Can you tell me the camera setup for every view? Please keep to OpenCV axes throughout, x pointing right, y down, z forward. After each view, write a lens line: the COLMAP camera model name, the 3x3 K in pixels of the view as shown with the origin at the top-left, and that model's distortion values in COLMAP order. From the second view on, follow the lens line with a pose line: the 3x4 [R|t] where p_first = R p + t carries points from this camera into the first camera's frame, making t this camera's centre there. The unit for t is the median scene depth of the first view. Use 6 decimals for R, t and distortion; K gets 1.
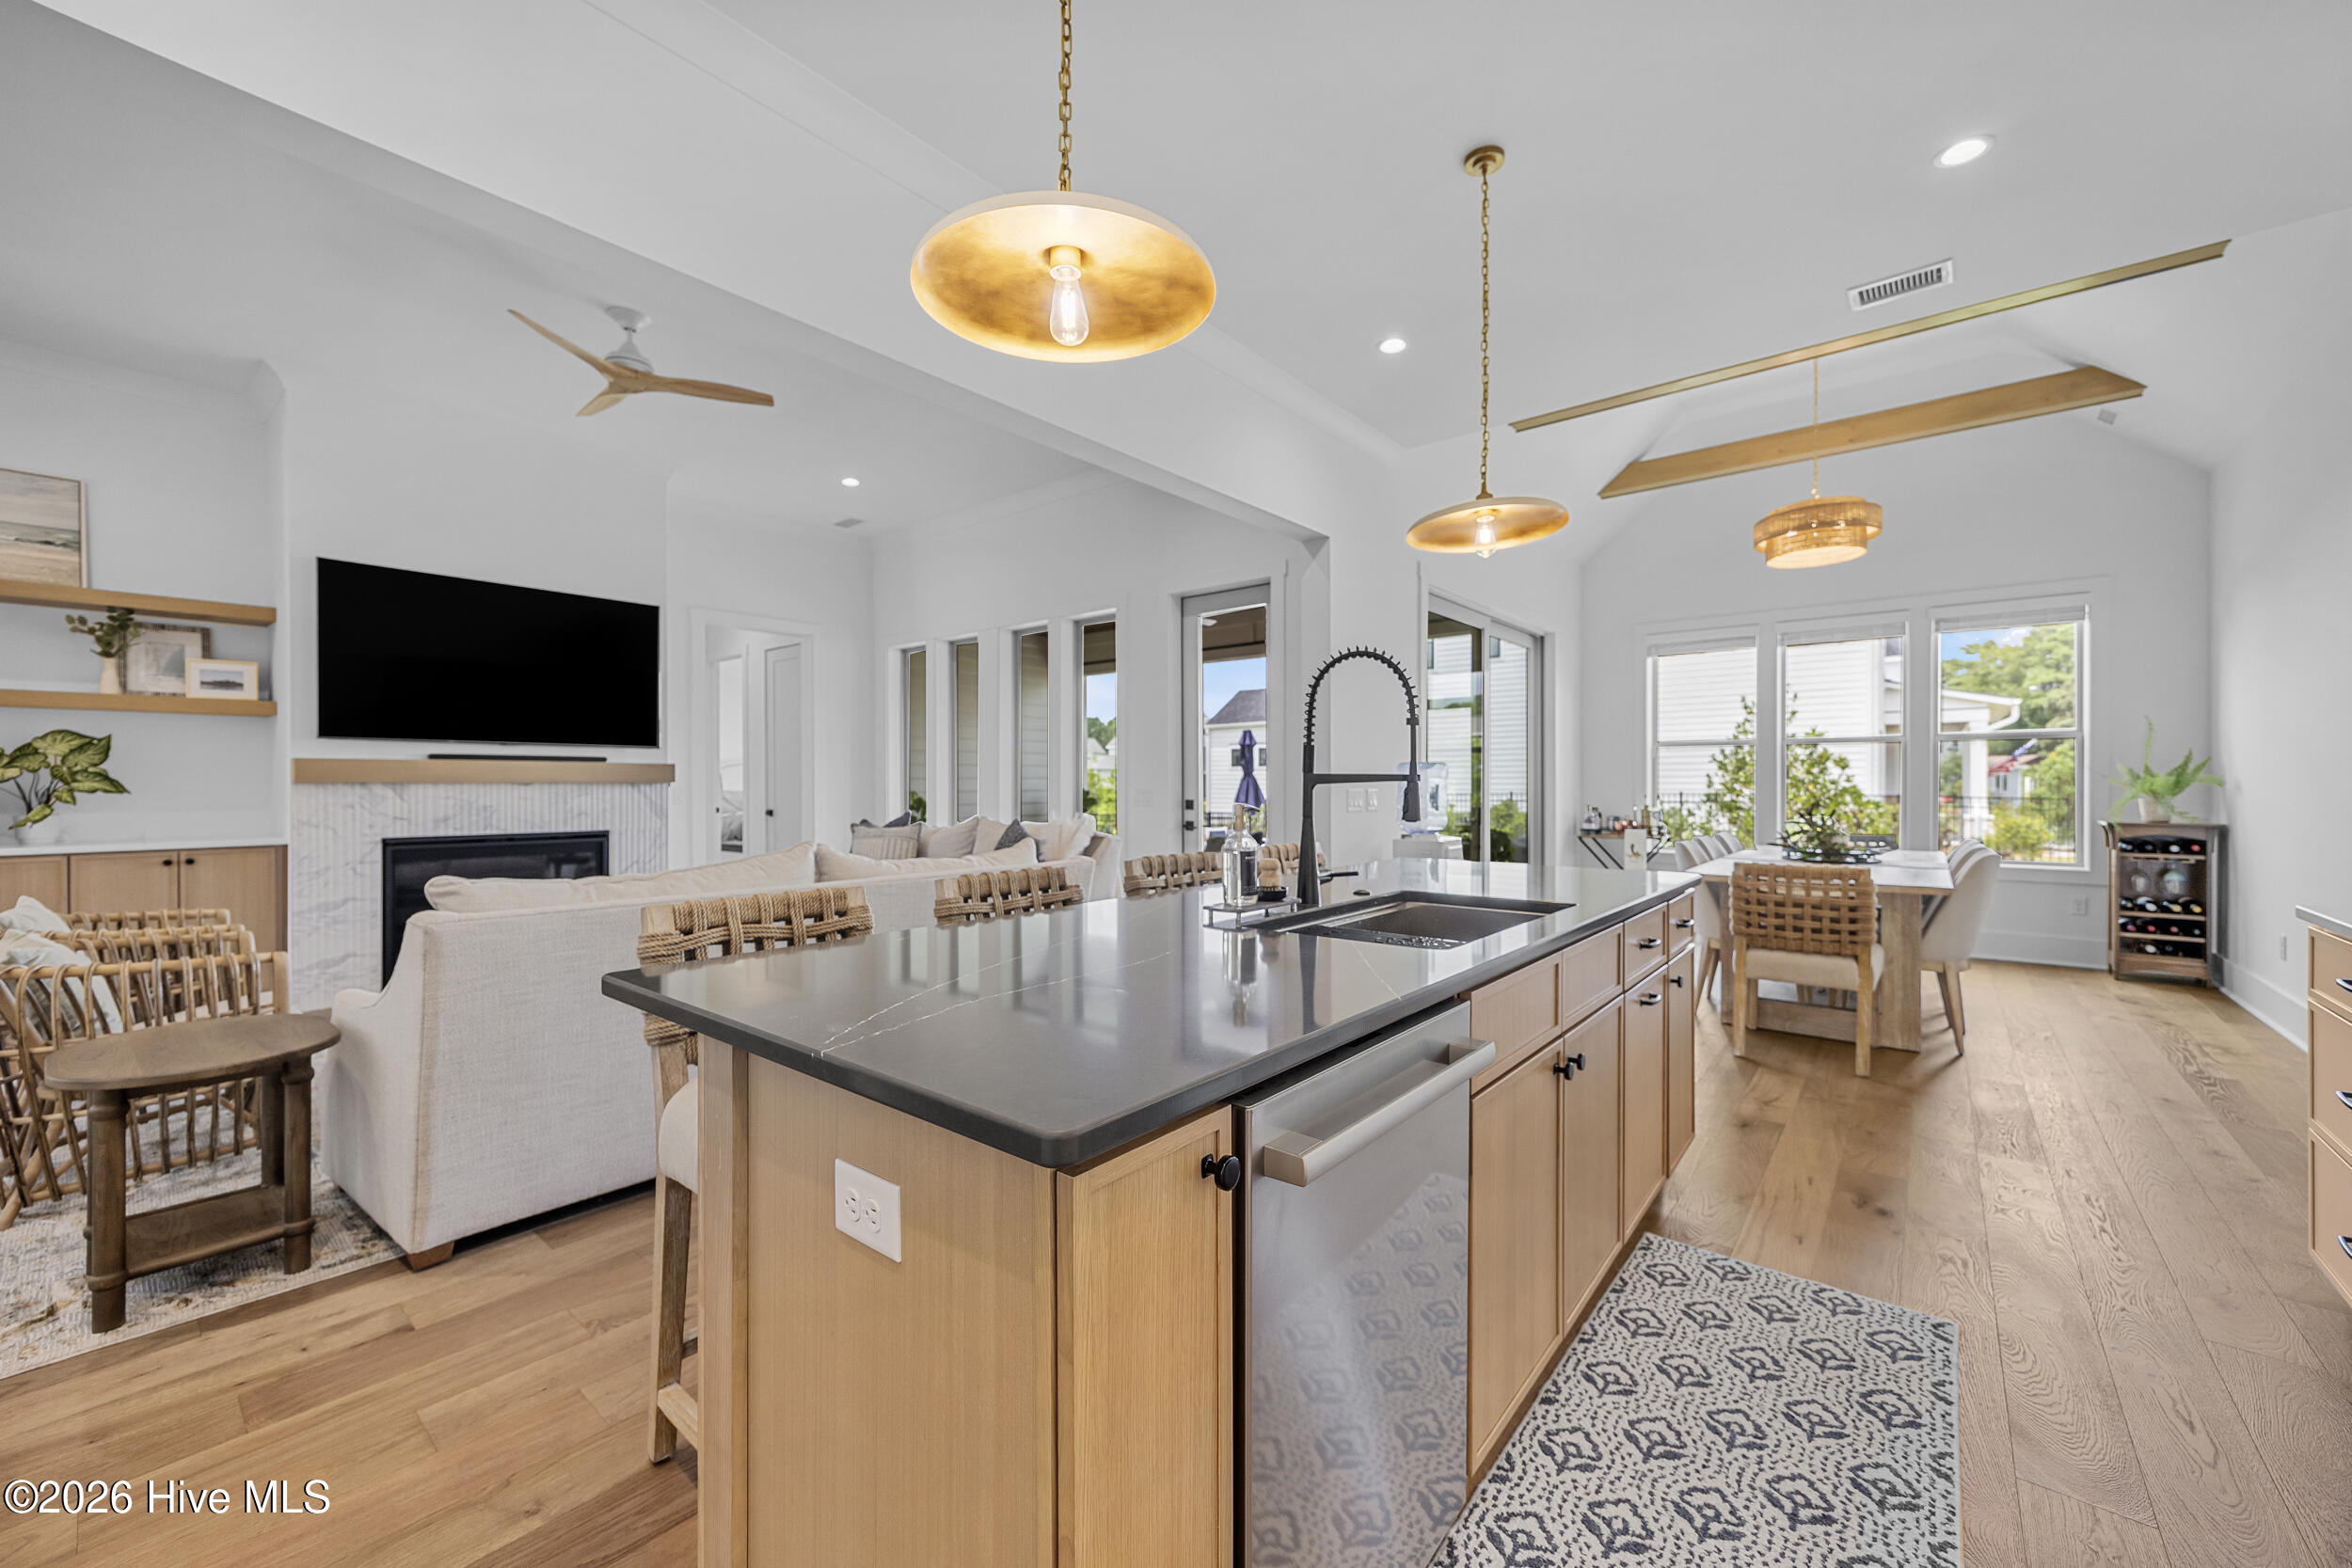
lens RADIAL K [[903.1, 0, 1172.8], [0, 903.1, 785.3], [0, 0, 1]] dist [0.000925, 0.000123]
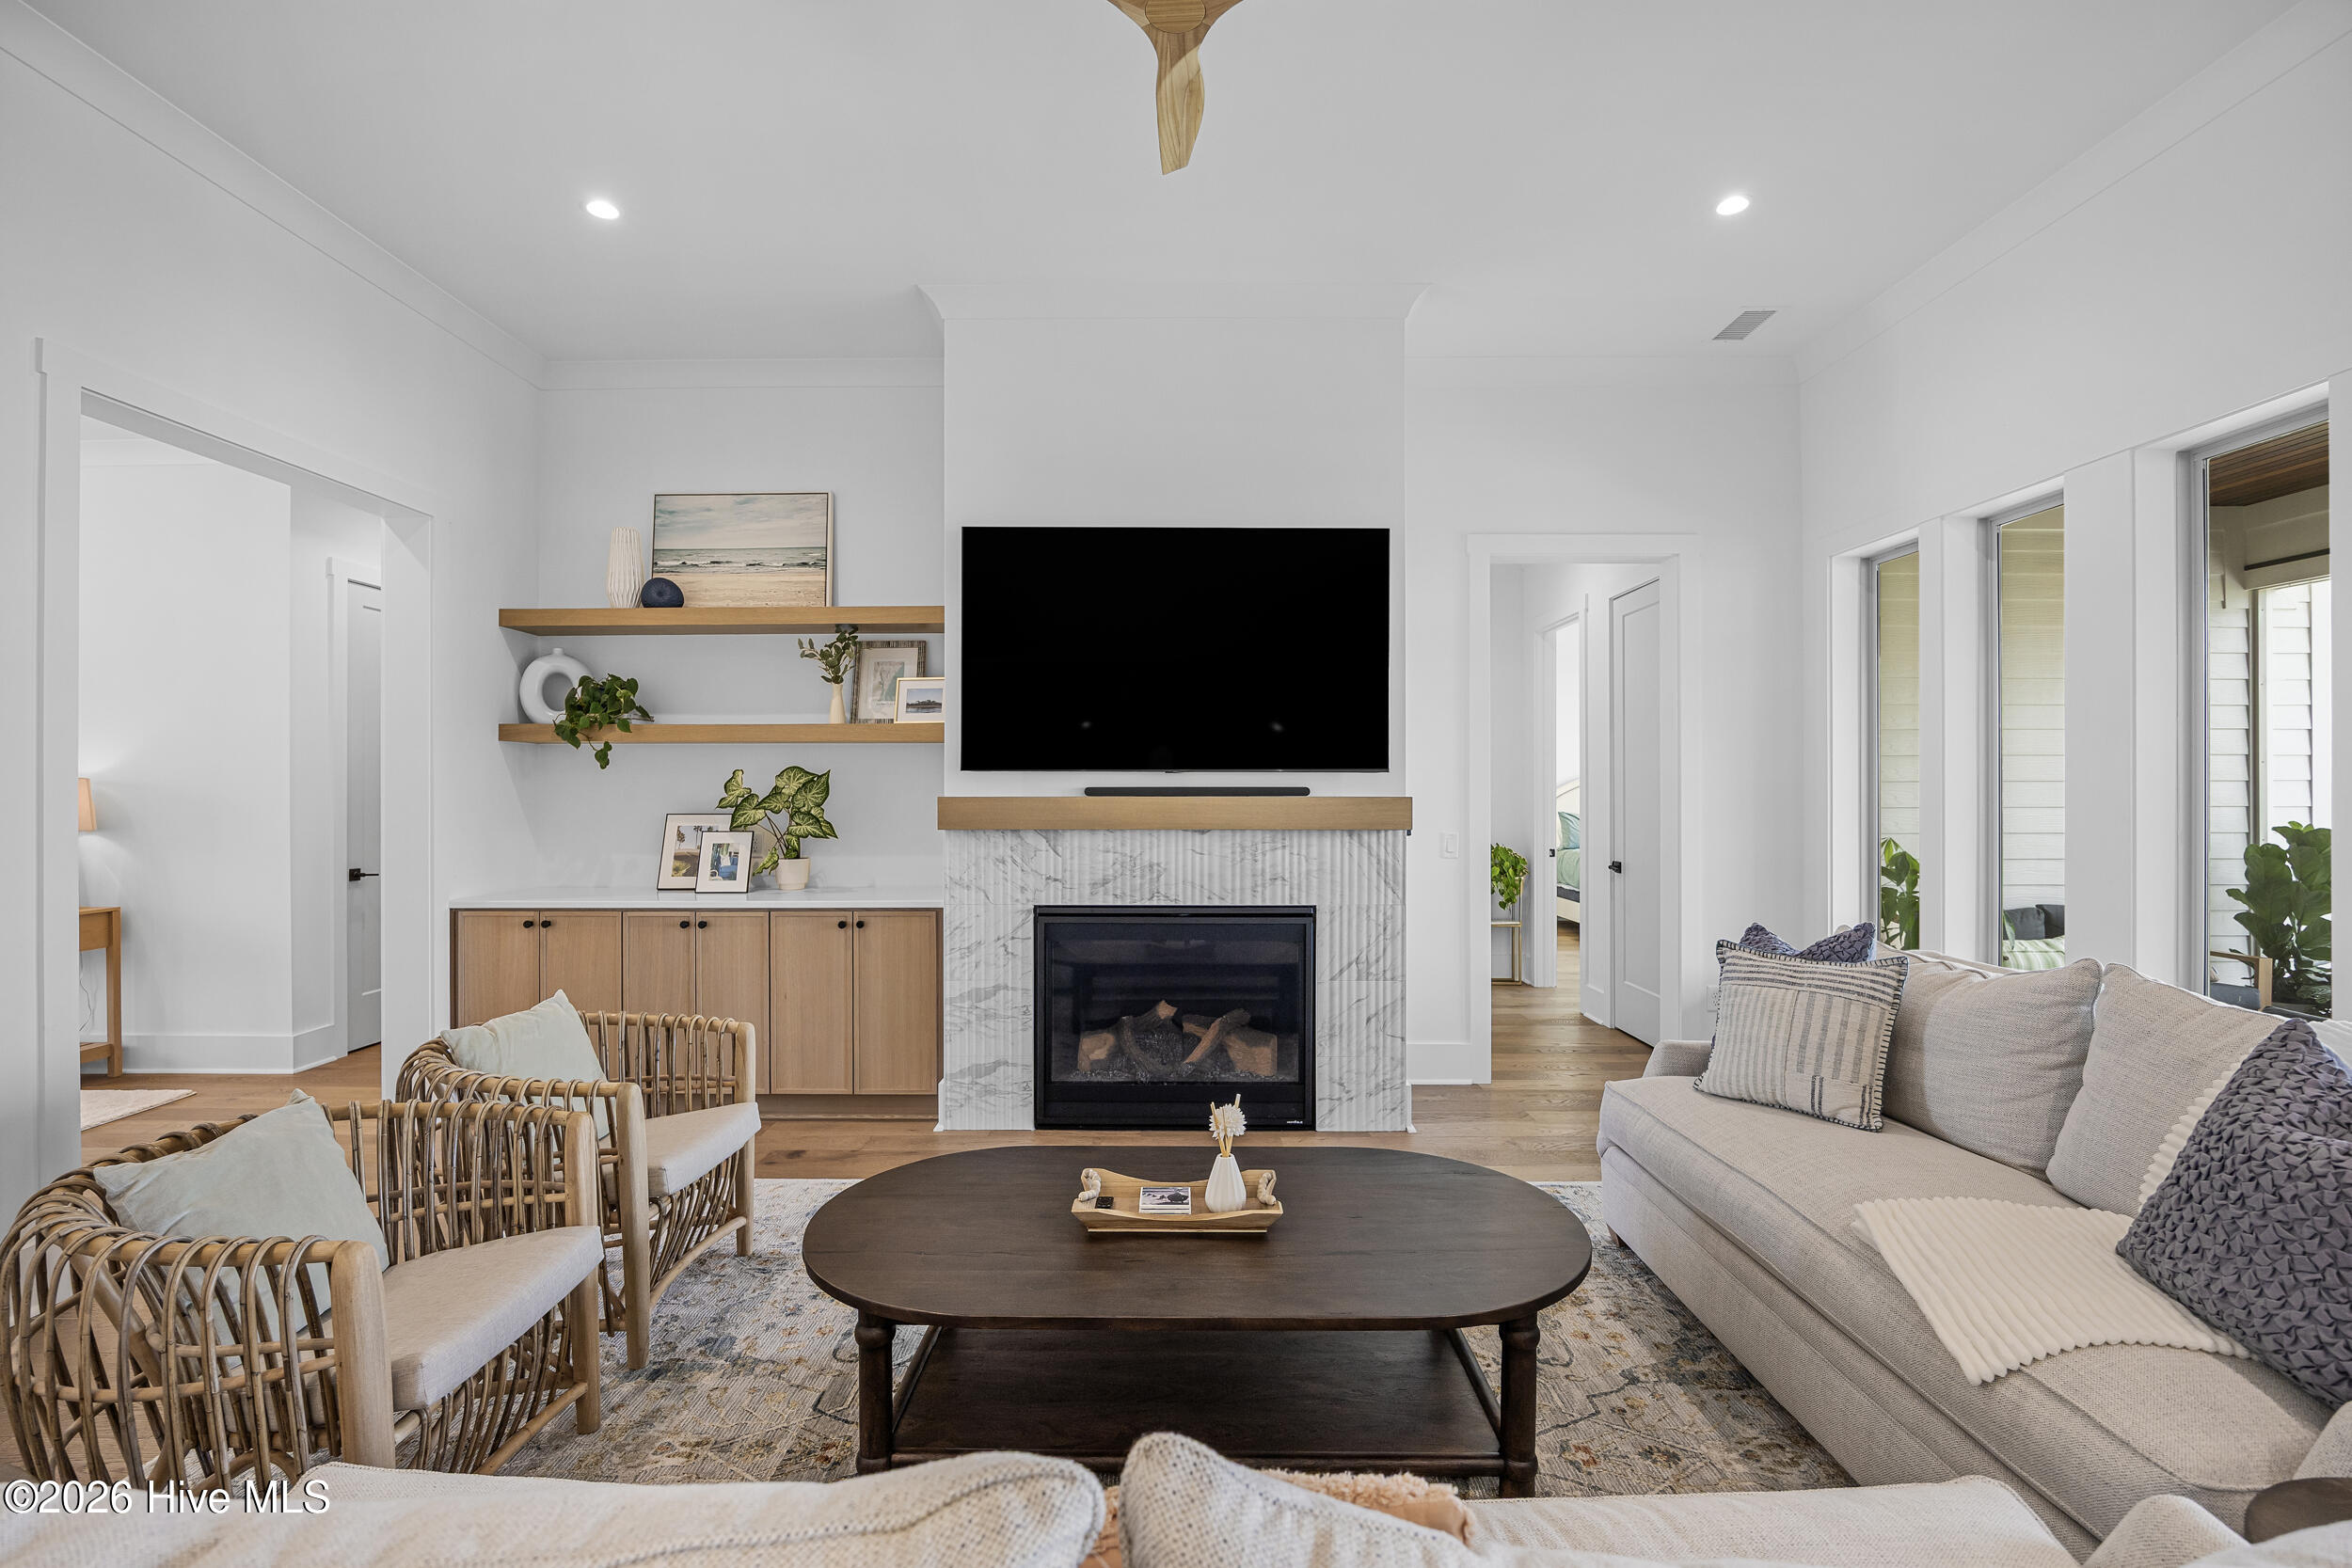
lens RADIAL K [[1058.3, 0, 1169.9], [0, 1058.3, 791.3], [0, 0, 1]] dist [-0.016595, -0.000289]
pose [[0.636170, 0.004440, -0.771536, -0.156343], [-0.002601, 0.999990, 0.003611, -0.037145], [0.771545, -0.000290, 0.636175, 0.554945]]
